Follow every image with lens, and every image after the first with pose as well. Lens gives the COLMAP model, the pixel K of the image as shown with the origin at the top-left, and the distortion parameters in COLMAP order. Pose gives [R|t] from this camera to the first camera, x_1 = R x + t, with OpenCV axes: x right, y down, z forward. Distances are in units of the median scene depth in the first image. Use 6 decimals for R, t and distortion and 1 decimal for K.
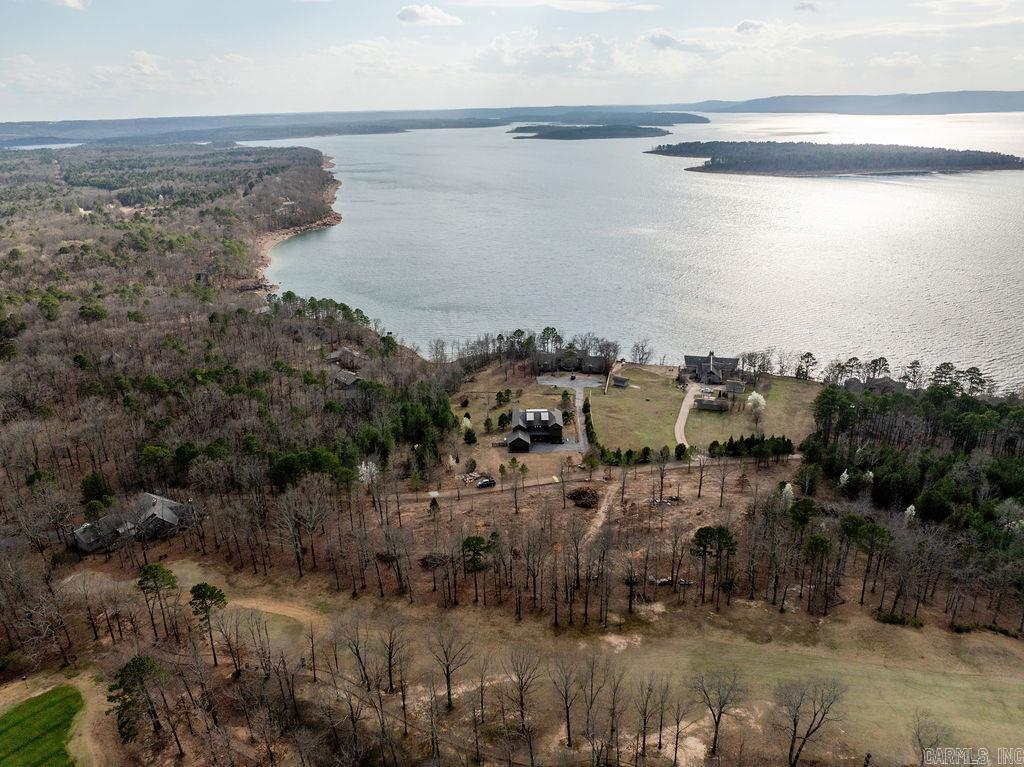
lens RADIAL K [[721.8, 0, 512.0], [0, 721.8, 383.5], [0, 0, 1]] dist [-0.034853, -0.001376]
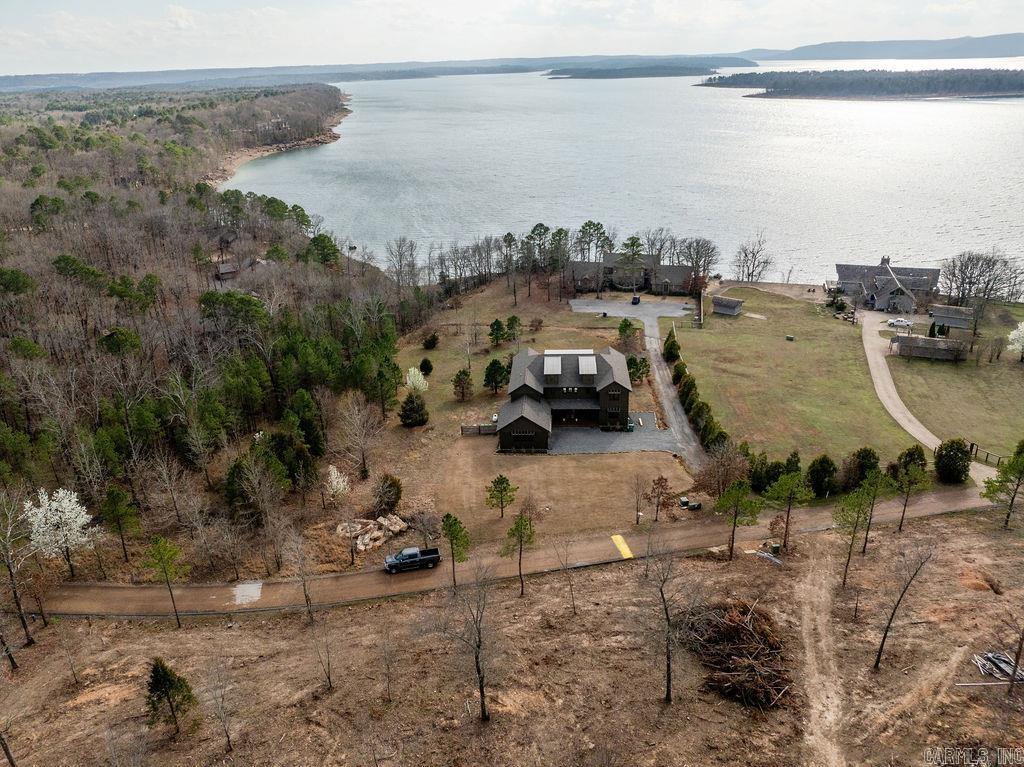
lens RADIAL K [[721.8, 0, 512.0], [0, 721.8, 383.5], [0, 0, 1]] dist [-0.034853, -0.001376]
pose [[0.998892, 0.011161, -0.045717, 0.017441], [-0.008658, 0.998471, 0.054587, 0.027957], [0.046256, -0.054130, 0.997462, 0.483471]]
